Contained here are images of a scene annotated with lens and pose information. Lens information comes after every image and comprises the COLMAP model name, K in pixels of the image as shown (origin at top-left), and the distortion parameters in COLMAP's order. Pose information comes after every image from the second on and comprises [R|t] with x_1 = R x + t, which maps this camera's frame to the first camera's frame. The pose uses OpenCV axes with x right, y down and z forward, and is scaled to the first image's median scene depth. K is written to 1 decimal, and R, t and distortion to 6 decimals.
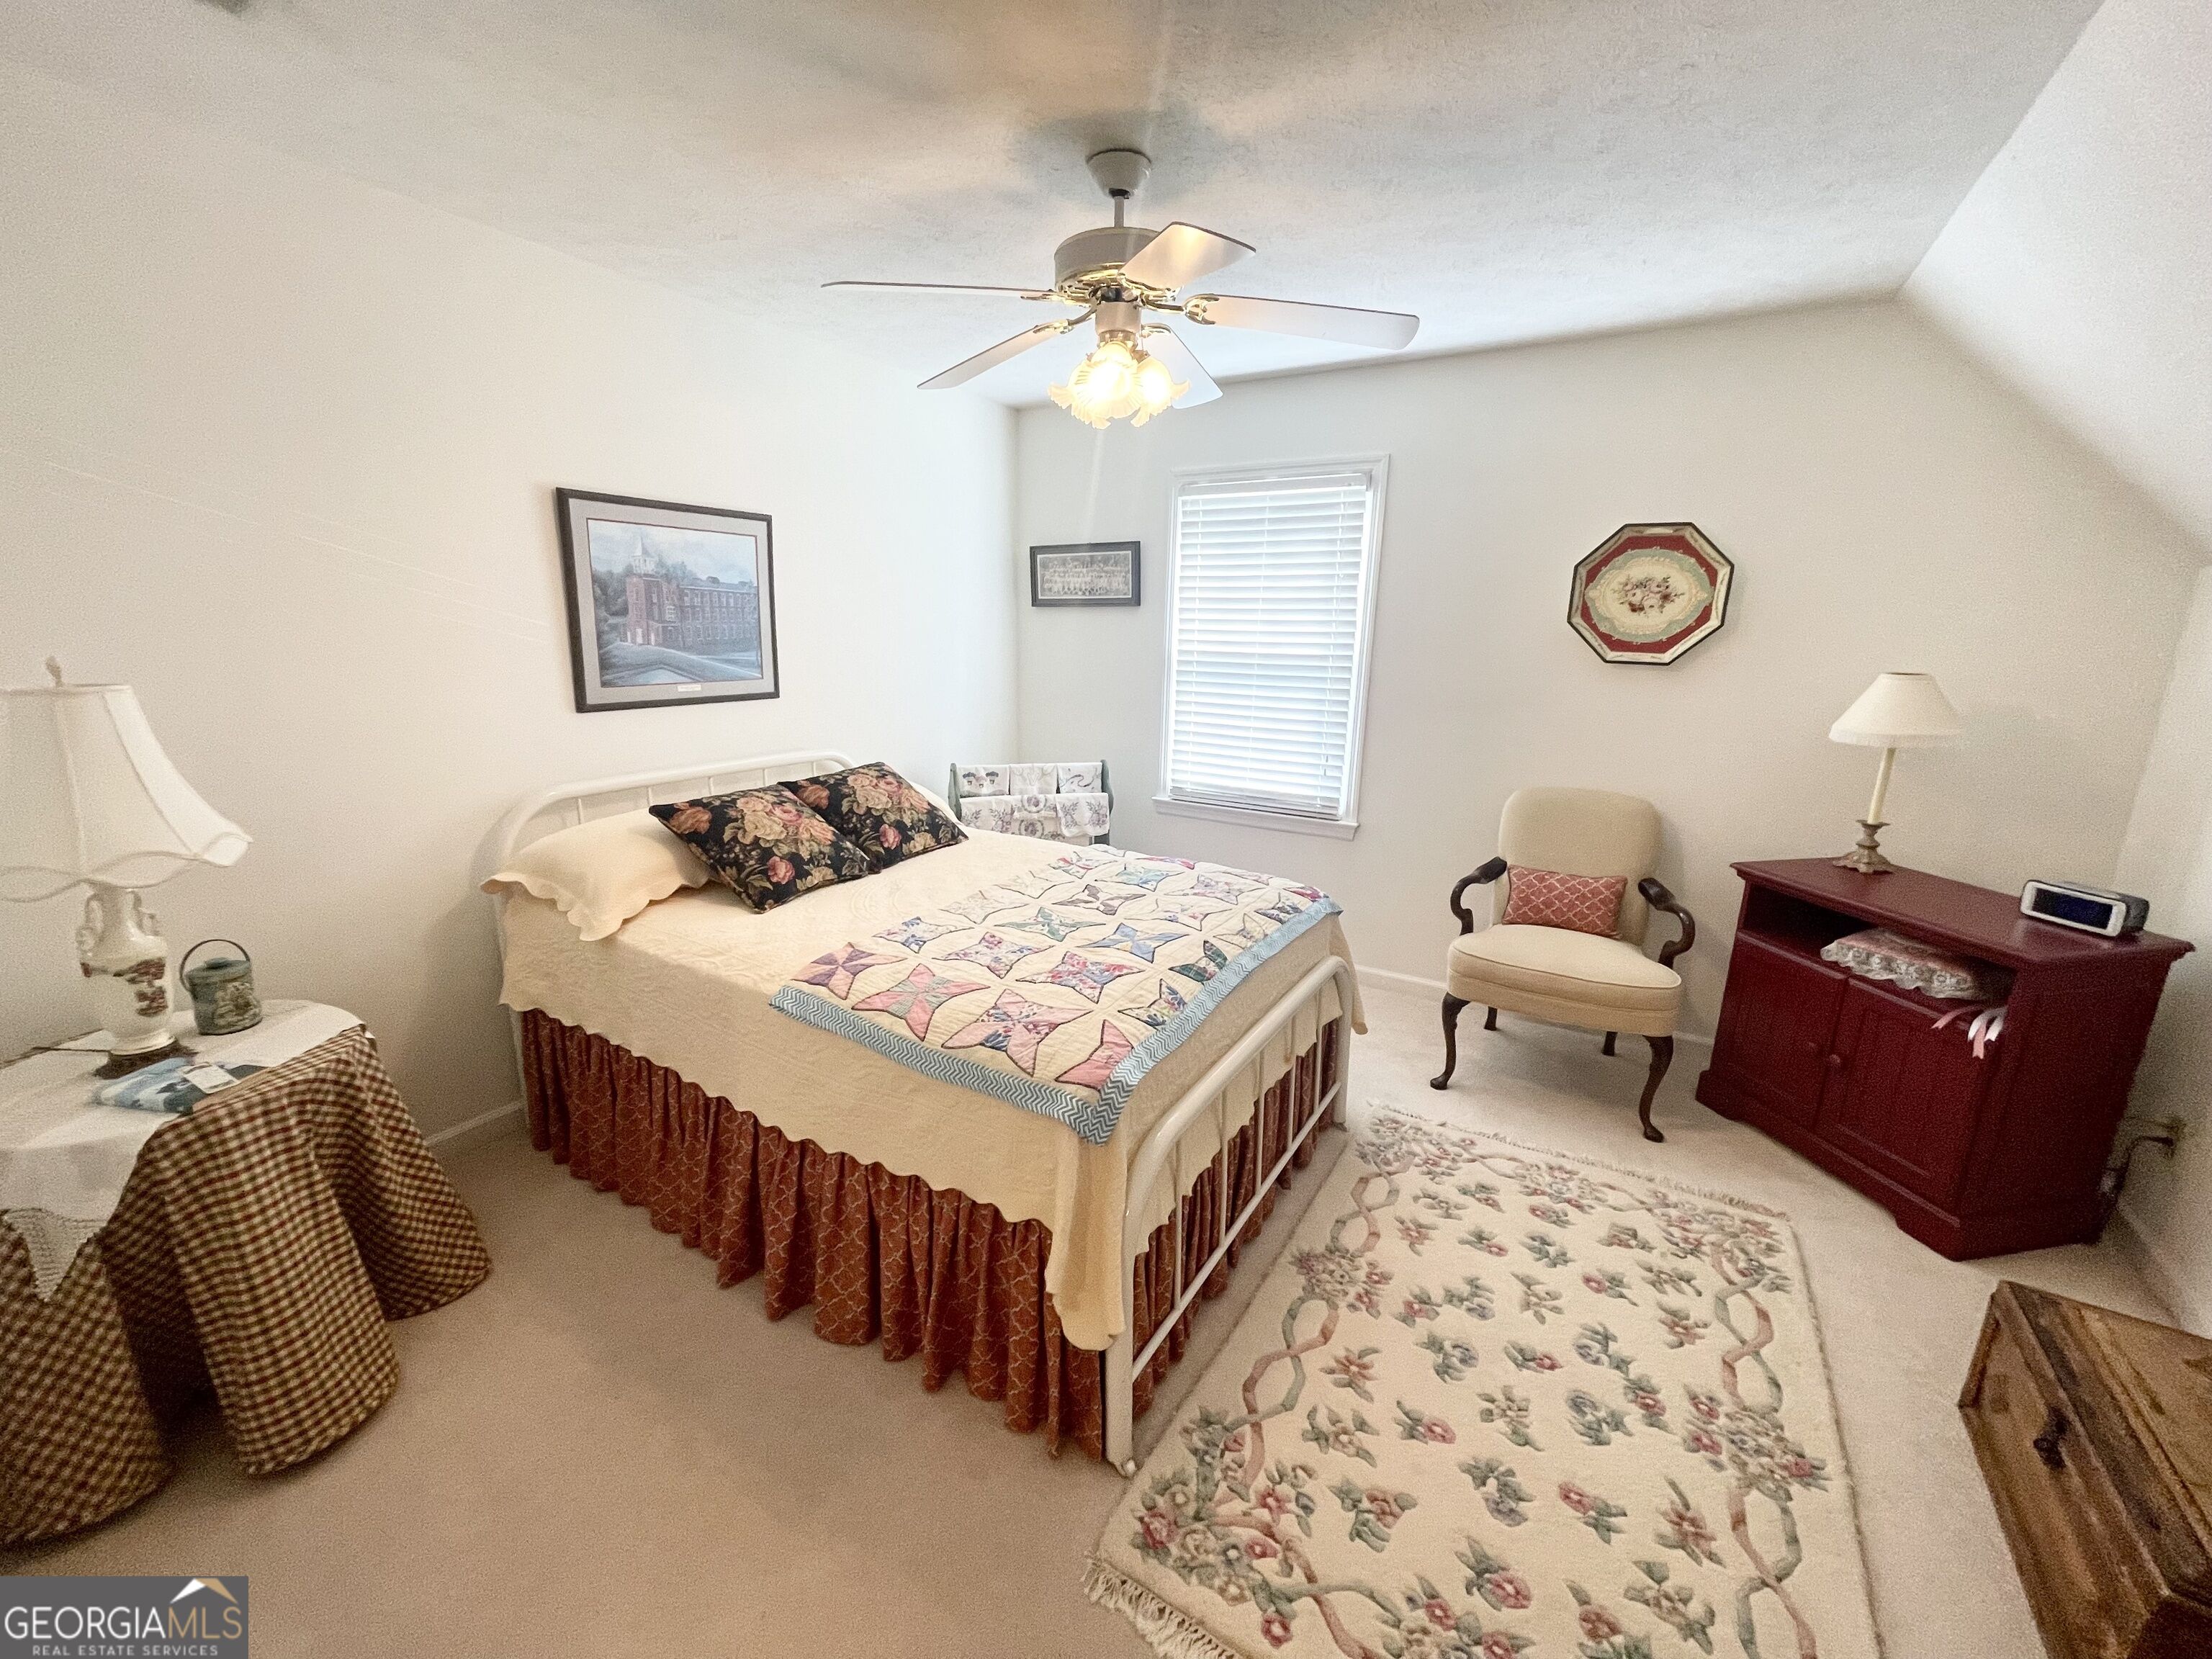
lens RADIAL K [[896.4, 0, 1088.9], [0, 896.4, 823.0], [0, 0, 1]] dist [-0.001063, 0.000532]
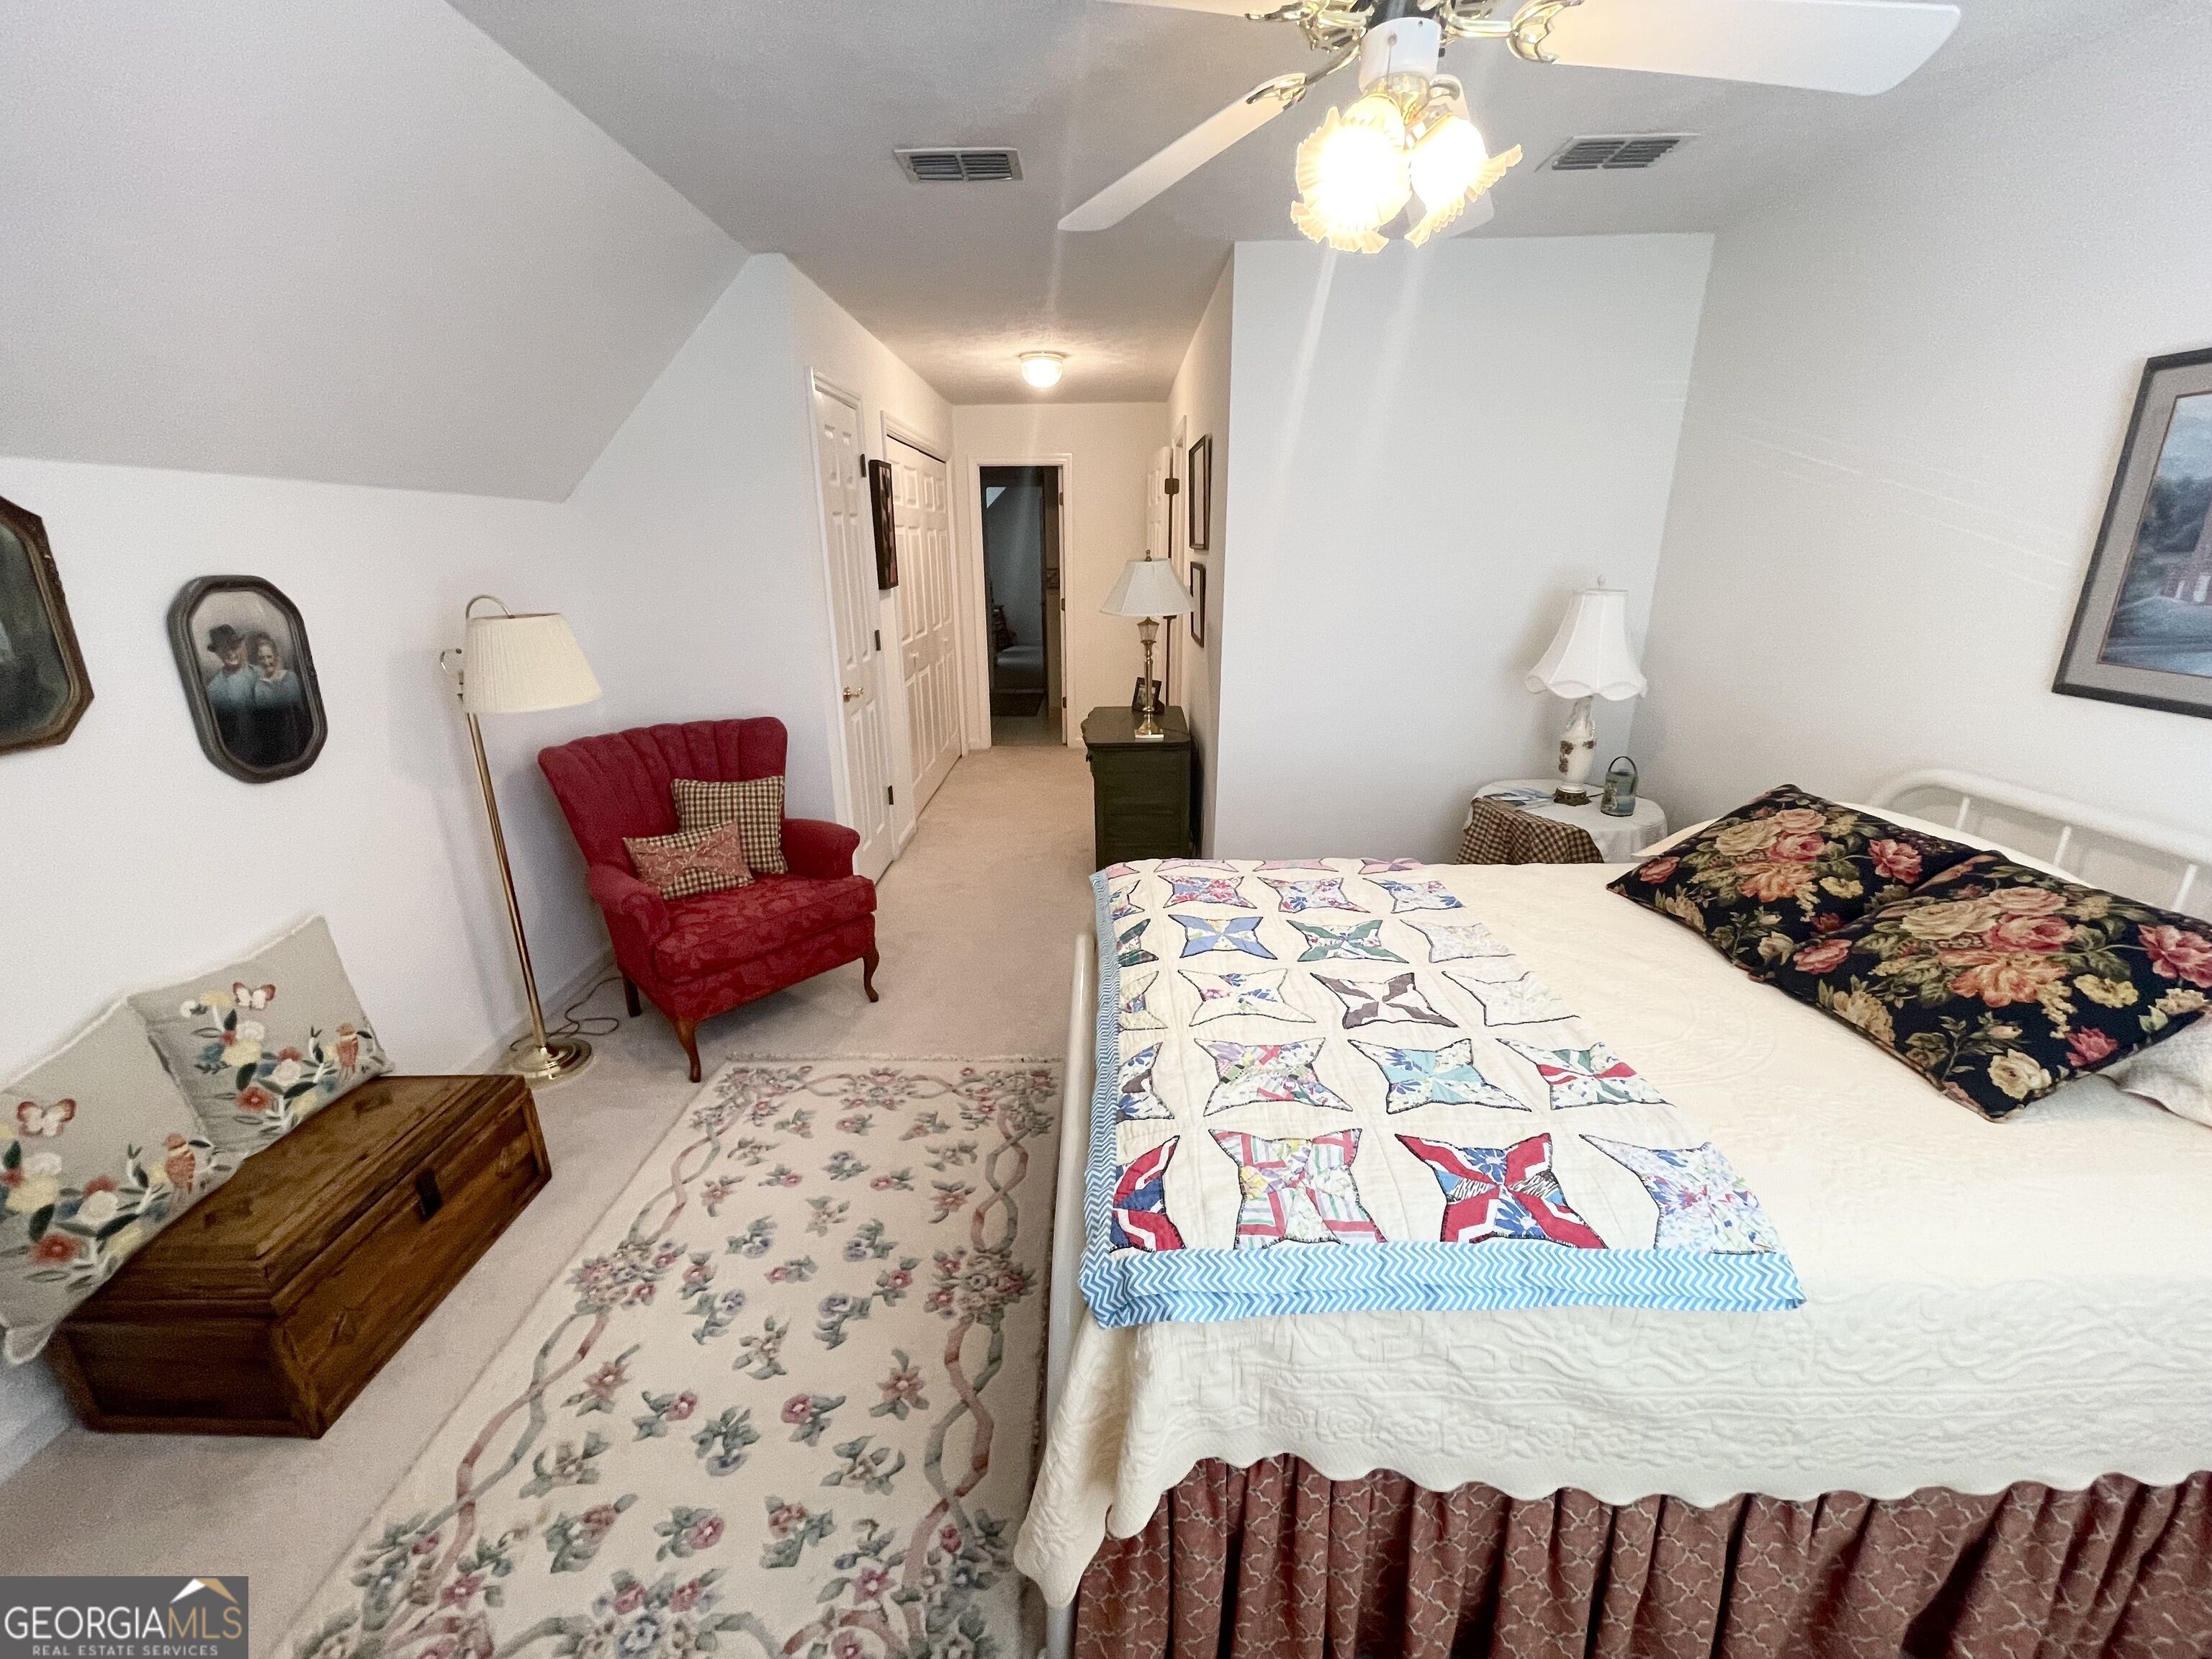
lens RADIAL K [[896.4, 0, 1105.1], [0, 896.4, 821.7], [0, 0, 1]] dist [-0.001063, 0.000532]
pose [[-0.848020, 0.149788, -0.508356, 0.528966], [-0.120578, 0.879536, 0.460301, -0.324028], [0.516065, 0.451641, -0.727803, 1.418587]]
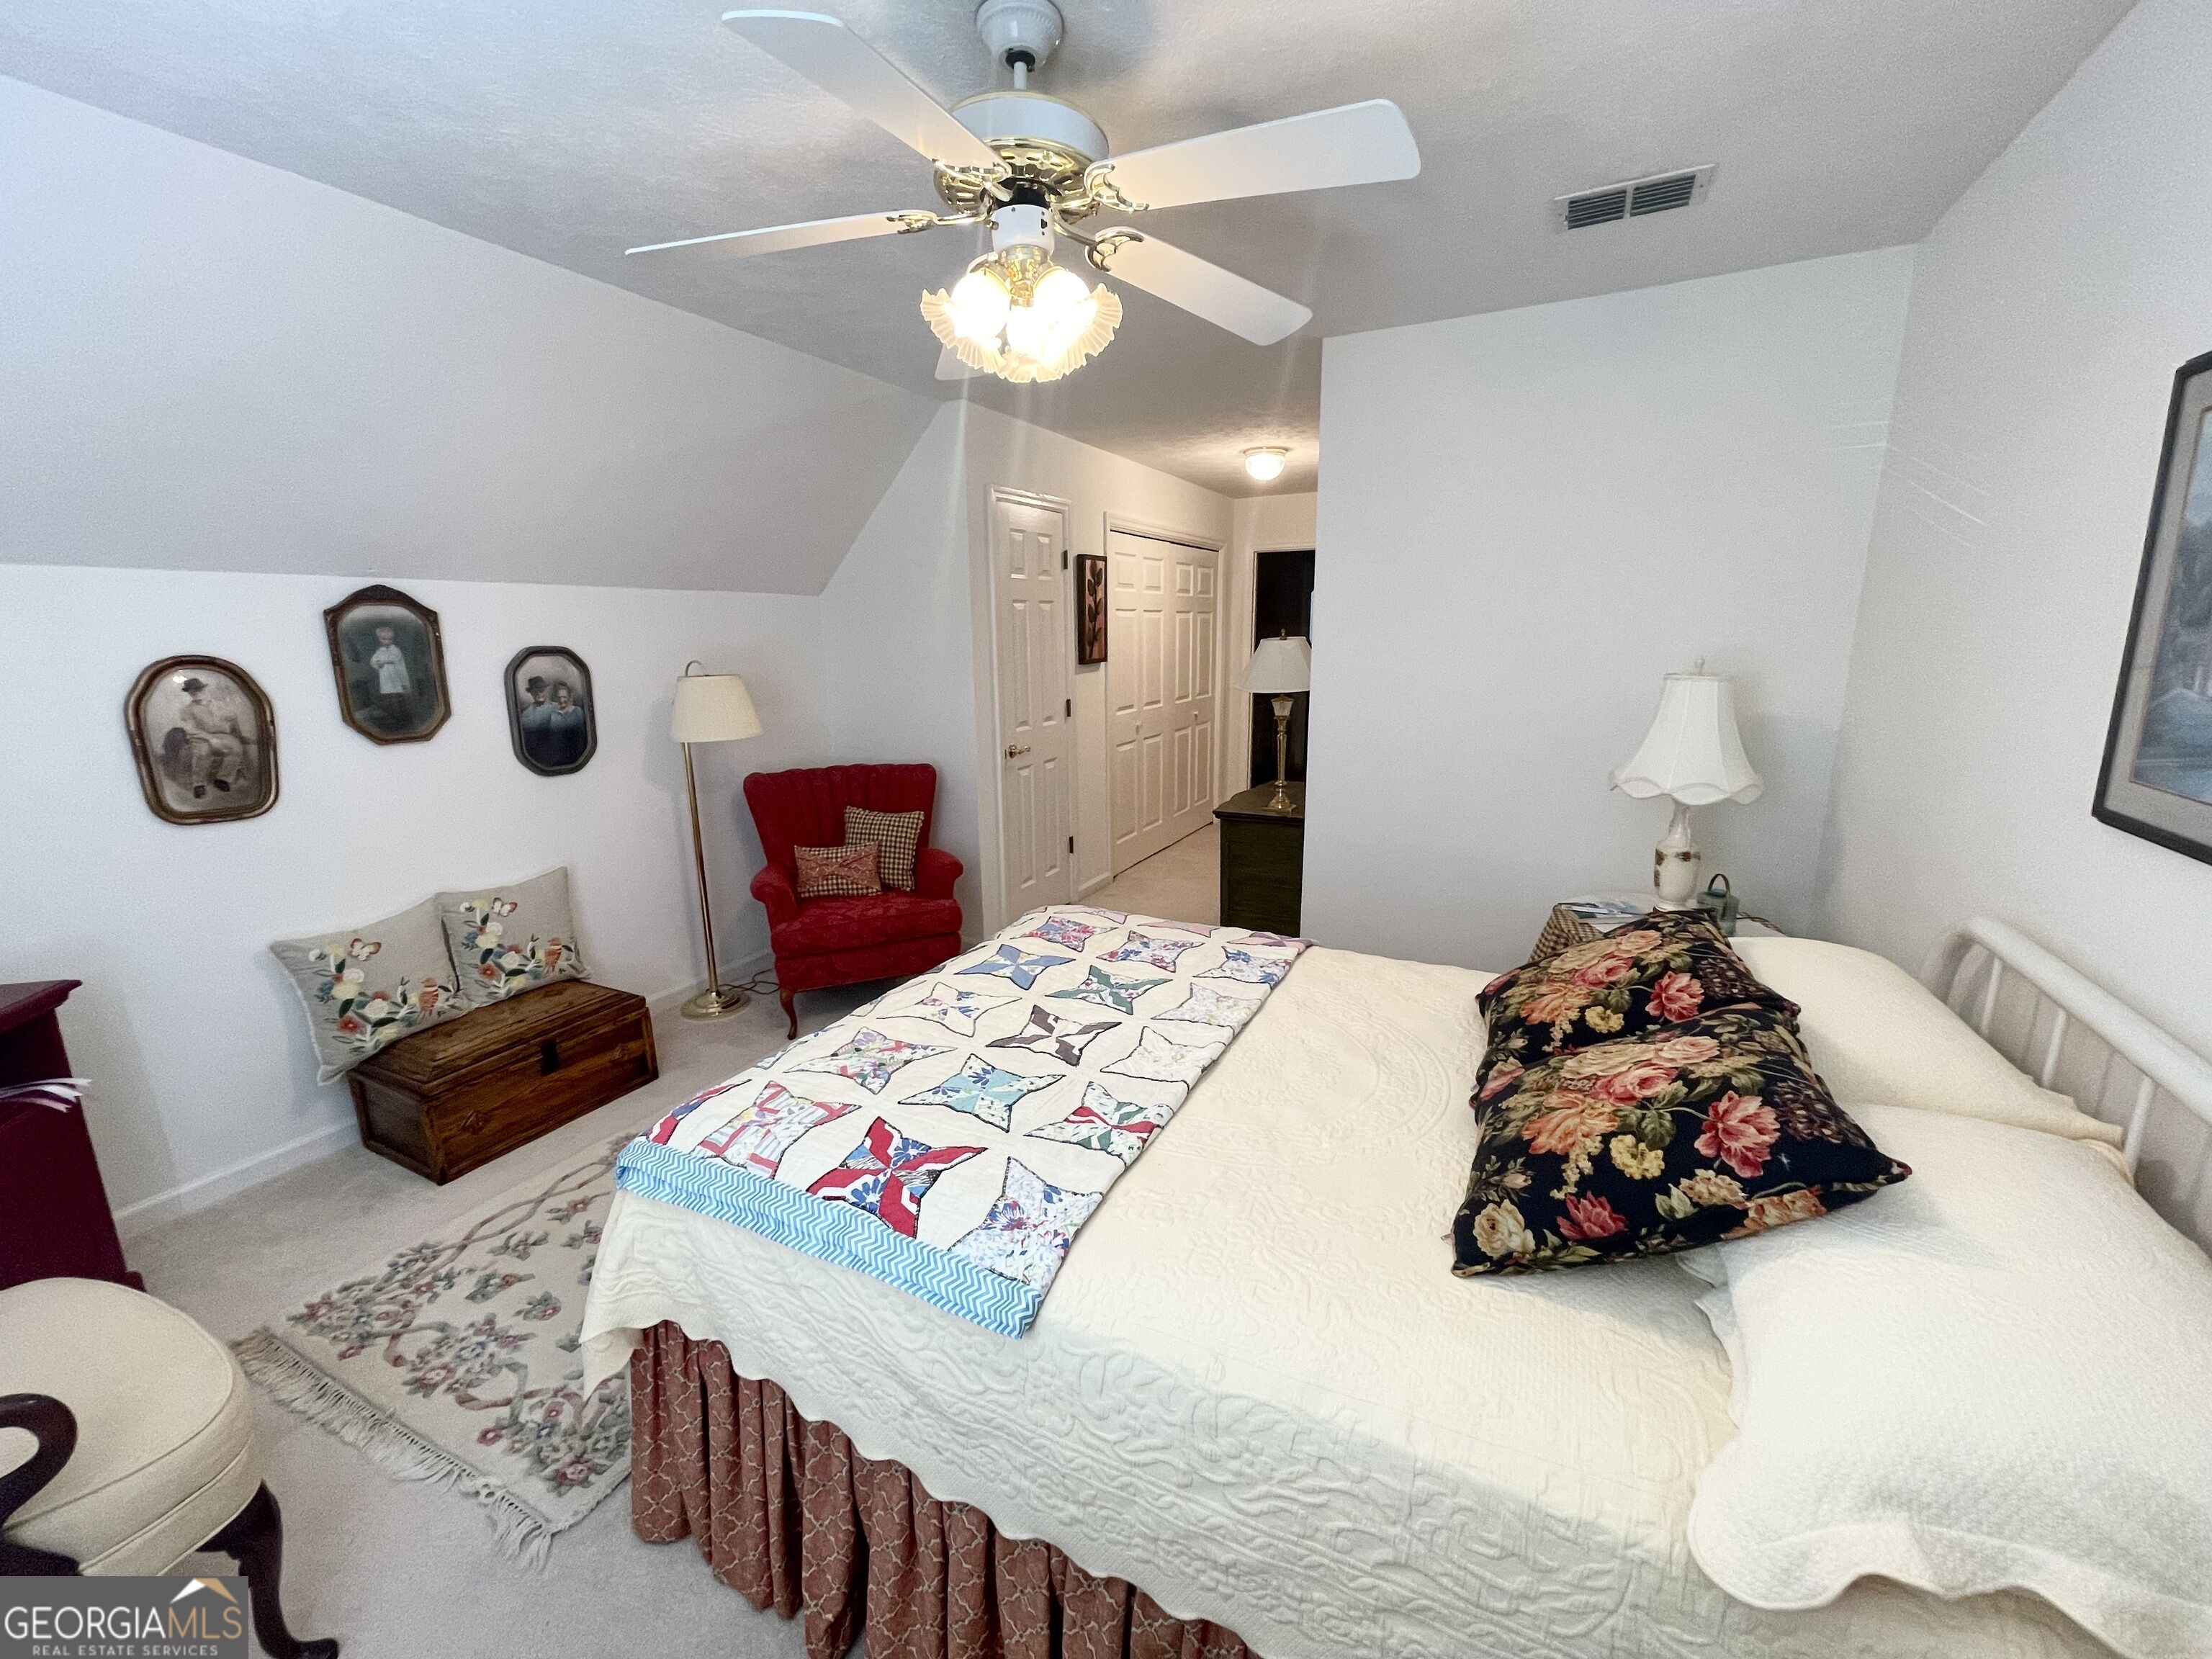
lens RADIAL K [[896.4, 0, 1108.7], [0, 896.4, 823.8], [0, 0, 1]] dist [-0.001063, 0.000532]
pose [[-0.995527, 0.017120, -0.092912, 0.034608], [-0.023454, 0.907874, 0.418586, -0.384705], [0.091519, 0.418893, -0.903412, 1.695088]]
